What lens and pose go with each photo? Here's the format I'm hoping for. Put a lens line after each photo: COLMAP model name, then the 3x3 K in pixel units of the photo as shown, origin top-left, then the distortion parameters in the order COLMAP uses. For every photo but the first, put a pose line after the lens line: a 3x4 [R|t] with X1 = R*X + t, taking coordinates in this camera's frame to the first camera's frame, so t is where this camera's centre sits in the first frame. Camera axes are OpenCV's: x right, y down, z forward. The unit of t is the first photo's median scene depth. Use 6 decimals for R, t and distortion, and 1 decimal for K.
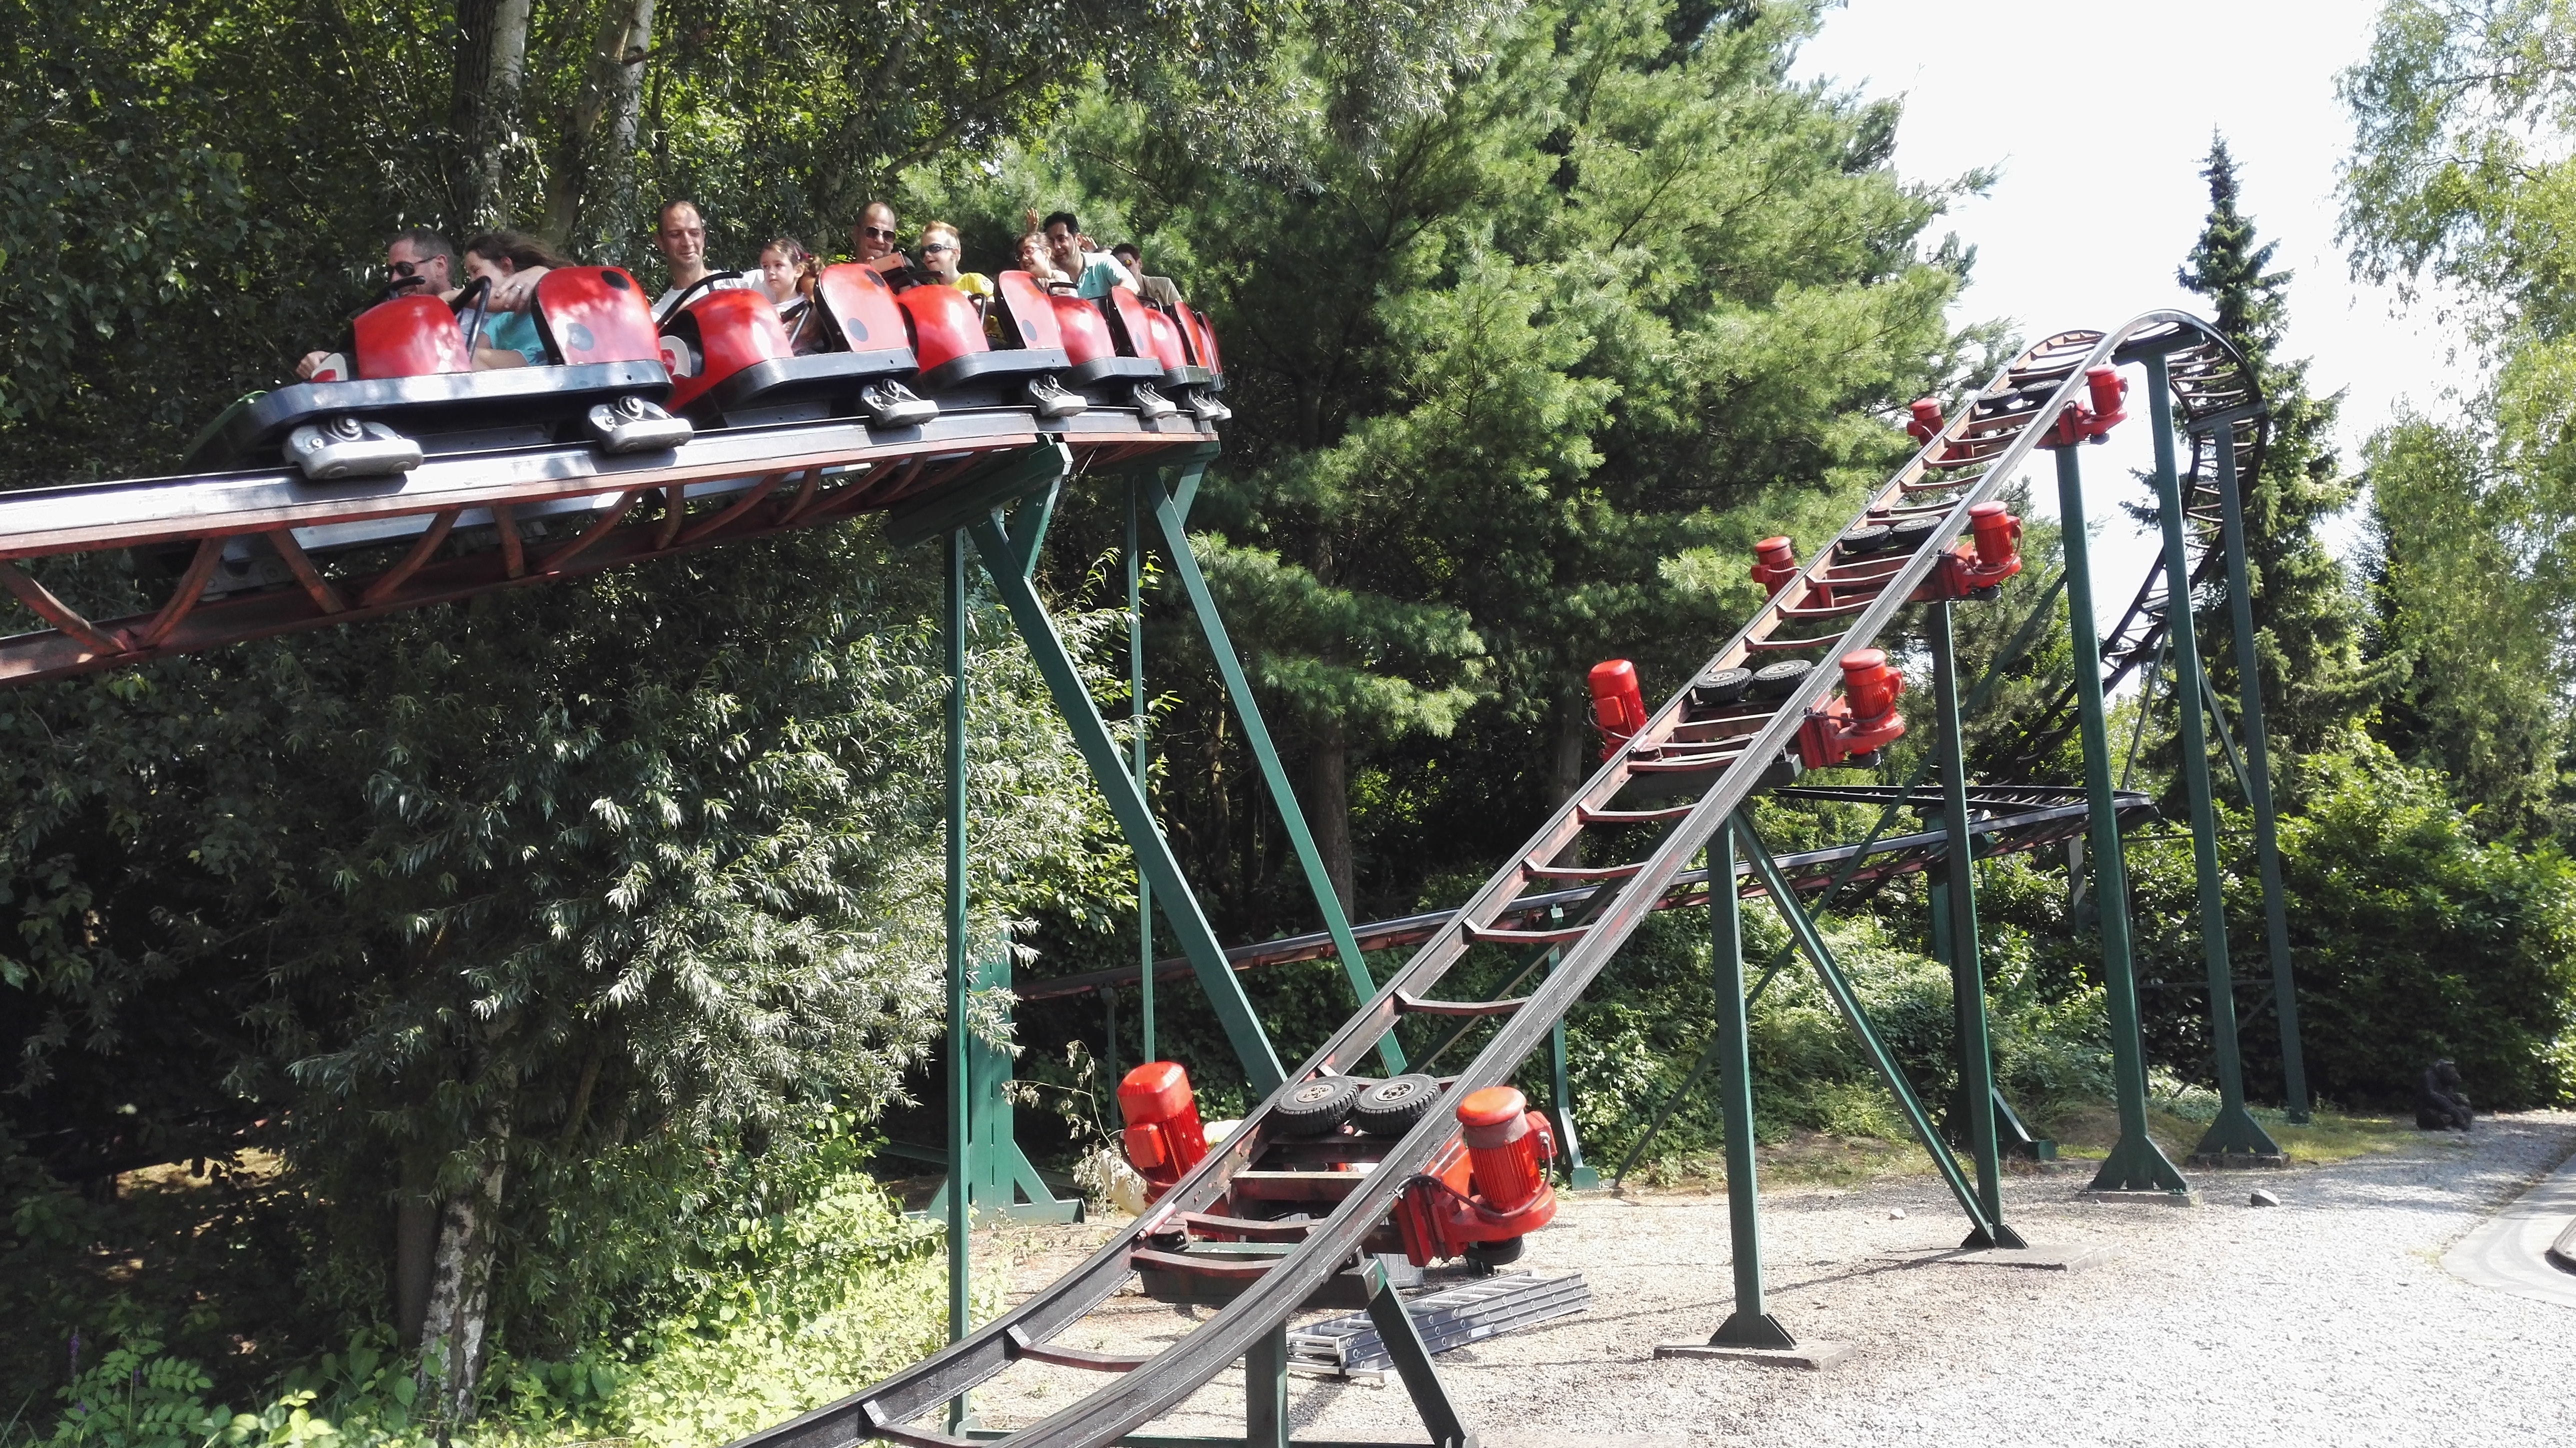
lens RADIAL K [[2042.0, 0, 1288.0], [0, 2042.0, 724.0], [0, 0, 1]] dist [-0.003493, -0.008746]
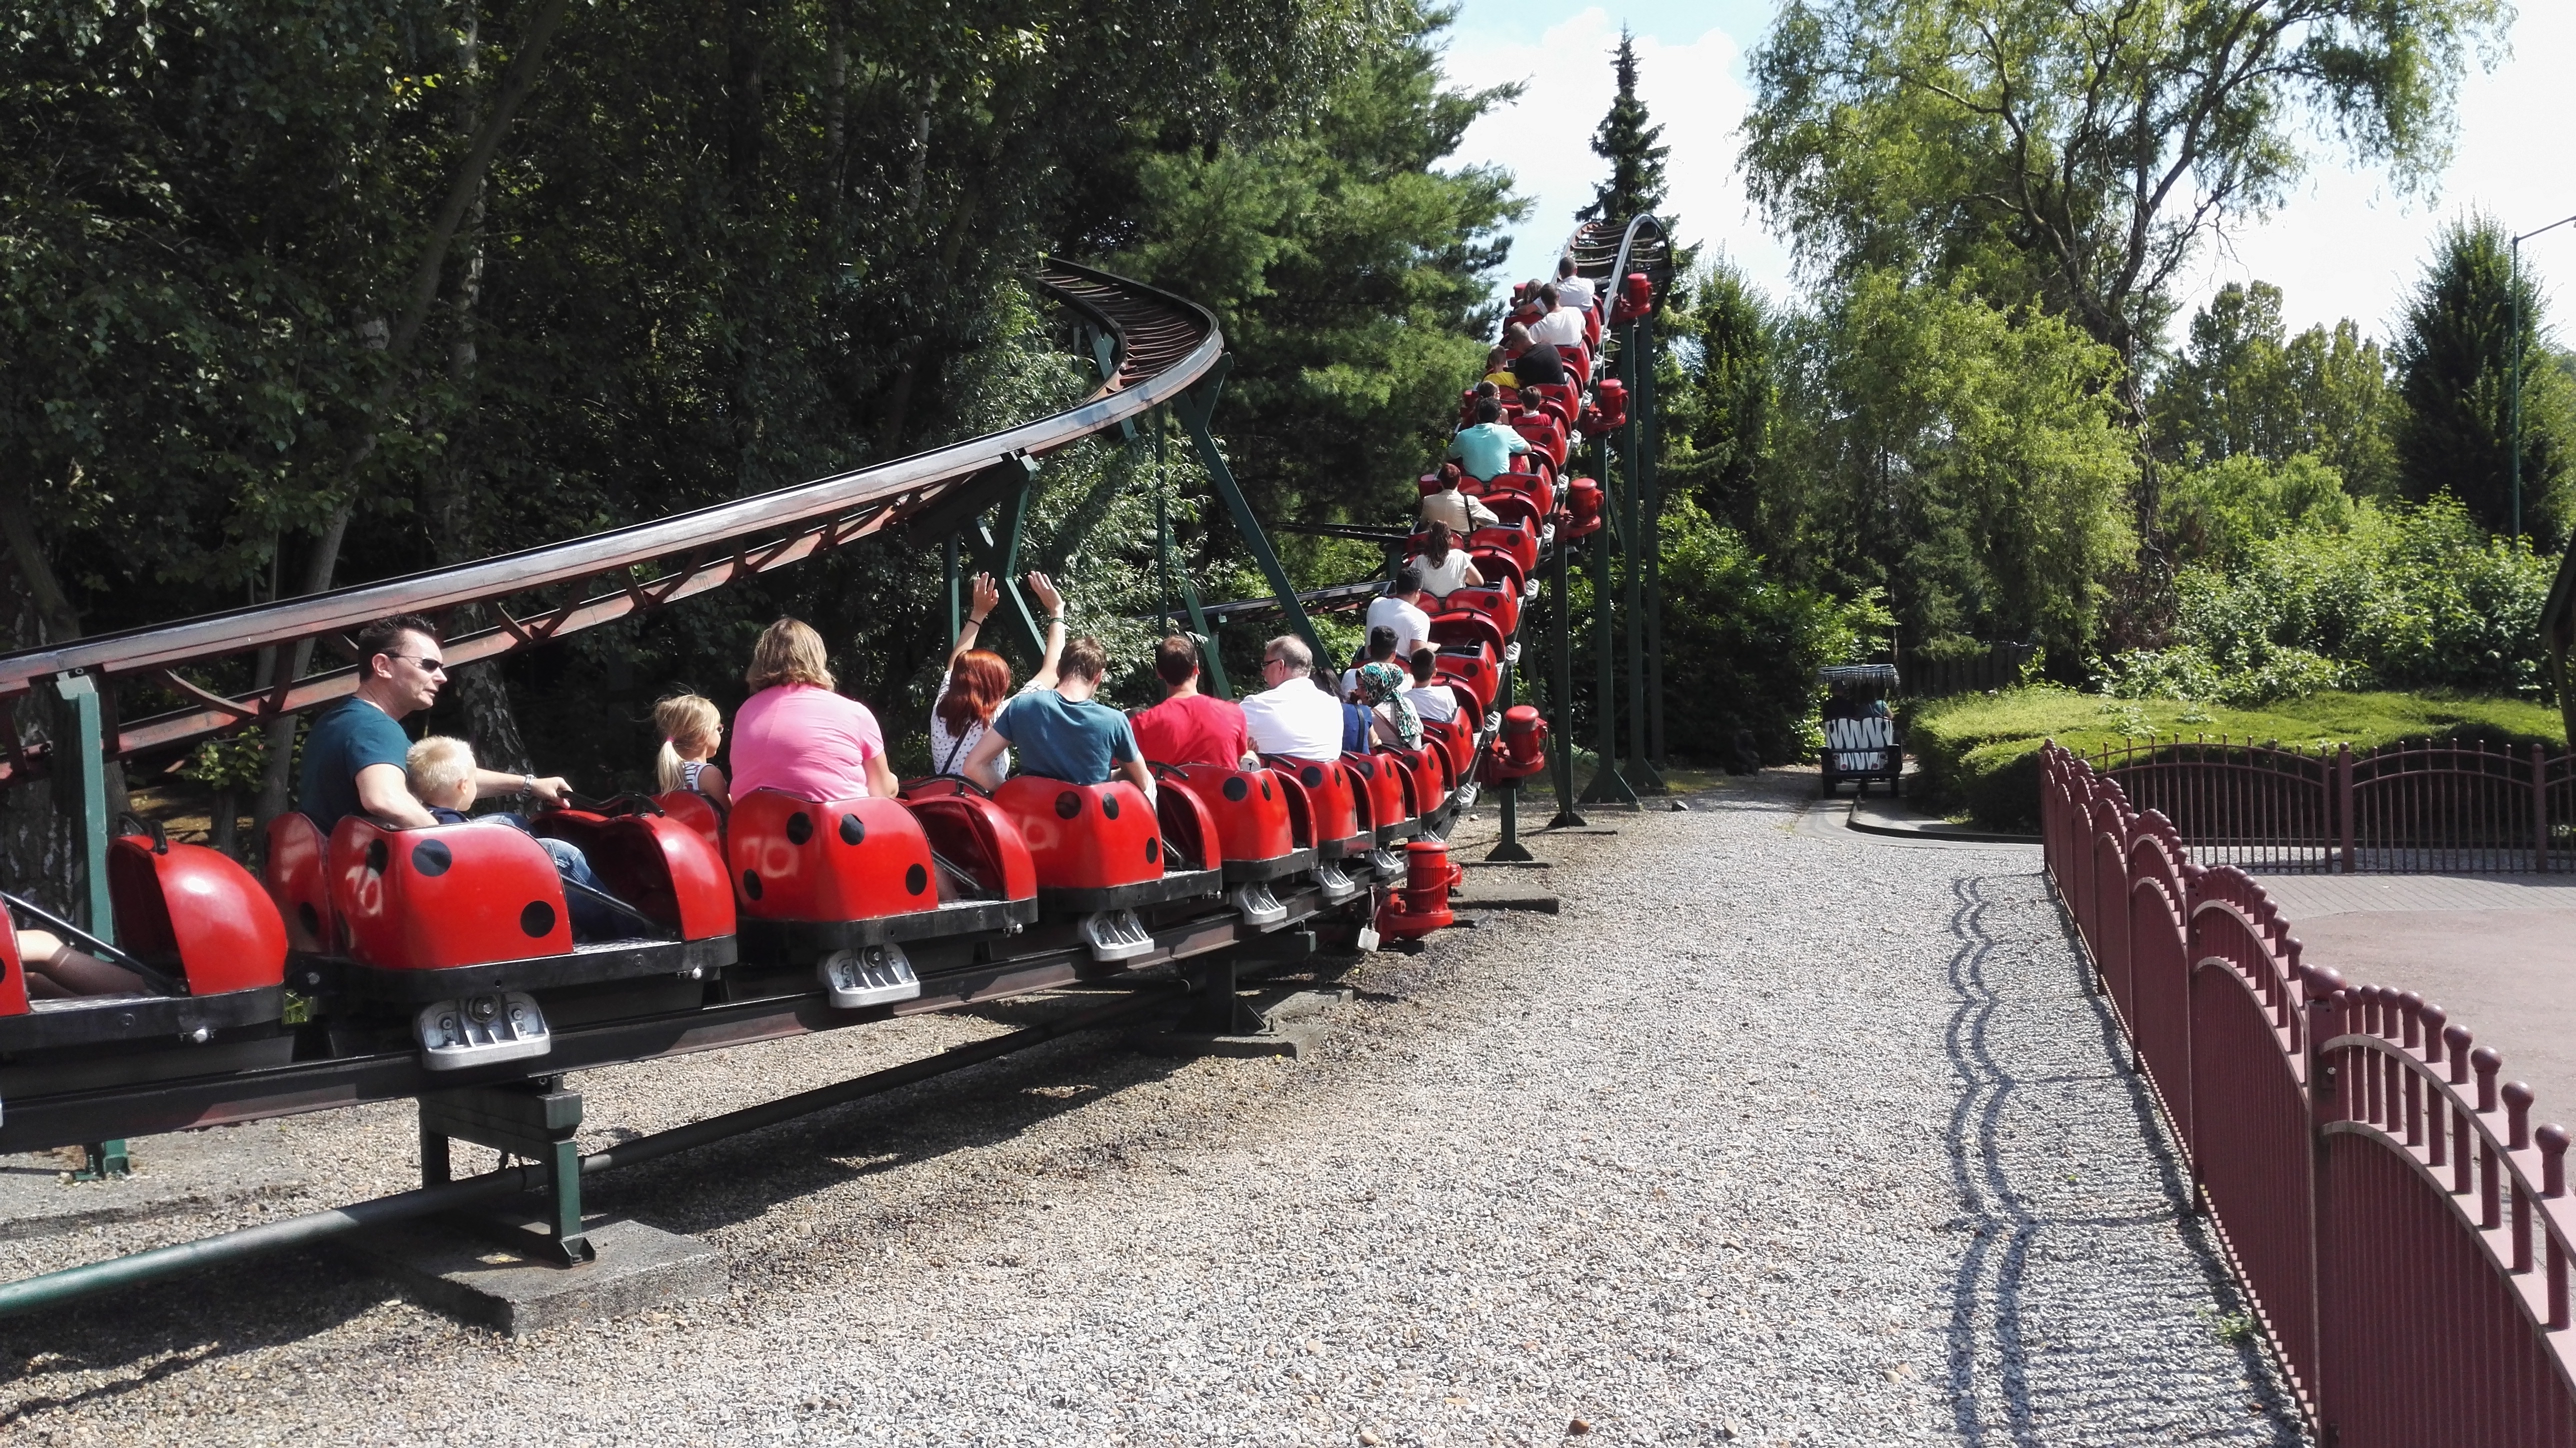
lens RADIAL K [[2042.0, 0, 1288.0], [0, 2042.0, 724.0], [0, 0, 1]] dist [-0.003493, -0.008746]
pose [[0.939581, 0.002556, 0.342318, -0.213842], [-0.051944, 0.989458, 0.135185, -0.019510], [-0.338363, -0.144798, 0.929808, -0.225863]]
